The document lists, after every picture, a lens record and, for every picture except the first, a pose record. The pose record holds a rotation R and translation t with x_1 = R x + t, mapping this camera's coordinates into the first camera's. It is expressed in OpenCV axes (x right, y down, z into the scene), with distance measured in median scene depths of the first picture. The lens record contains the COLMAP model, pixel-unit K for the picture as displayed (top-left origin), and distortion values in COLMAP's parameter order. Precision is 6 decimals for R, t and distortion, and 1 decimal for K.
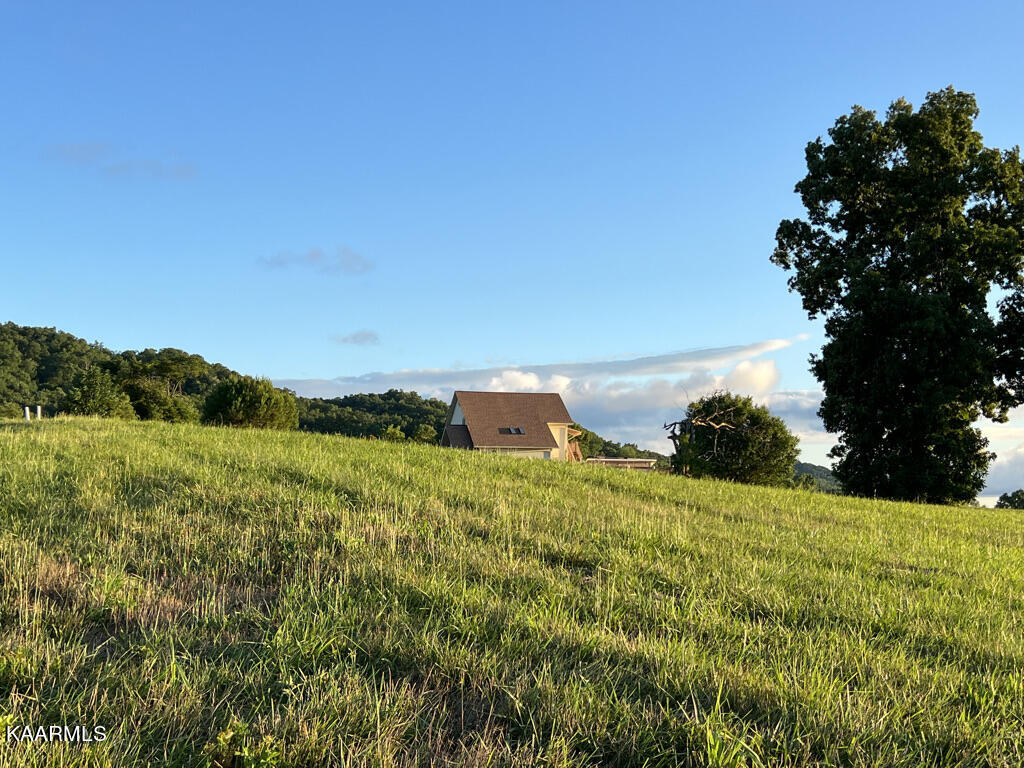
lens RADIAL K [[1294.4, 0, 511.2], [0, 1294.4, 399.7], [0, 0, 1]] dist [0.029294, -0.017624]
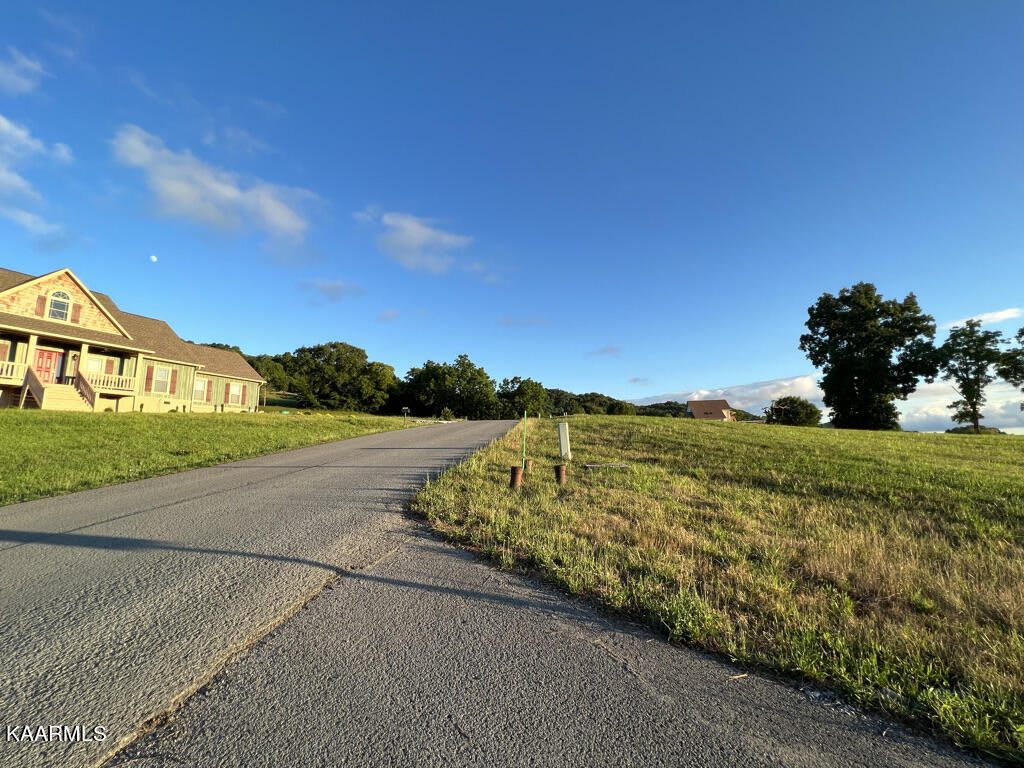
lens RADIAL K [[426.7, 0, 512.0], [0, 426.7, 384.0], [0, 0, 1]] dist [-0.002026, 0.000182]
pose [[0.901133, -0.079526, -0.426187, 0.025346], [0.055619, 0.996115, -0.068275, -0.000894], [0.429961, 0.037821, 0.902055, -0.140584]]
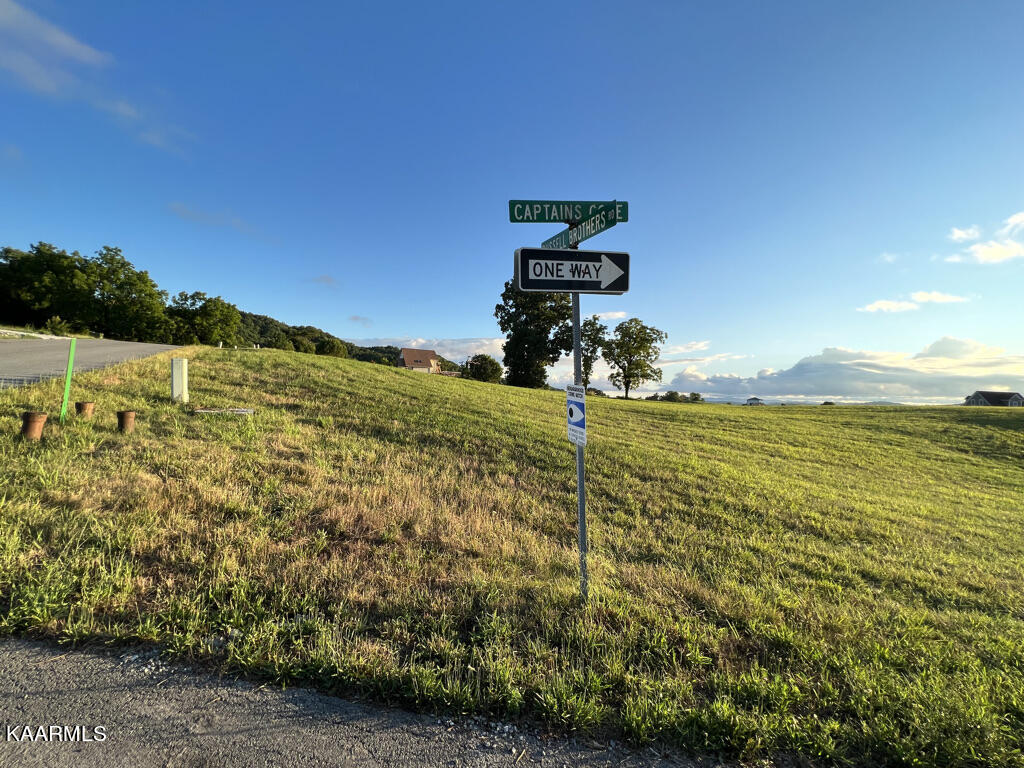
lens RADIAL K [[426.7, 0, 512.0], [0, 426.7, 384.0], [0, 0, 1]] dist [-0.002026, 0.000182]
pose [[0.981397, 0.050402, 0.185258, 0.053135], [-0.063324, 0.995906, 0.064507, -0.003635], [-0.181248, -0.075039, 0.980570, -0.136691]]
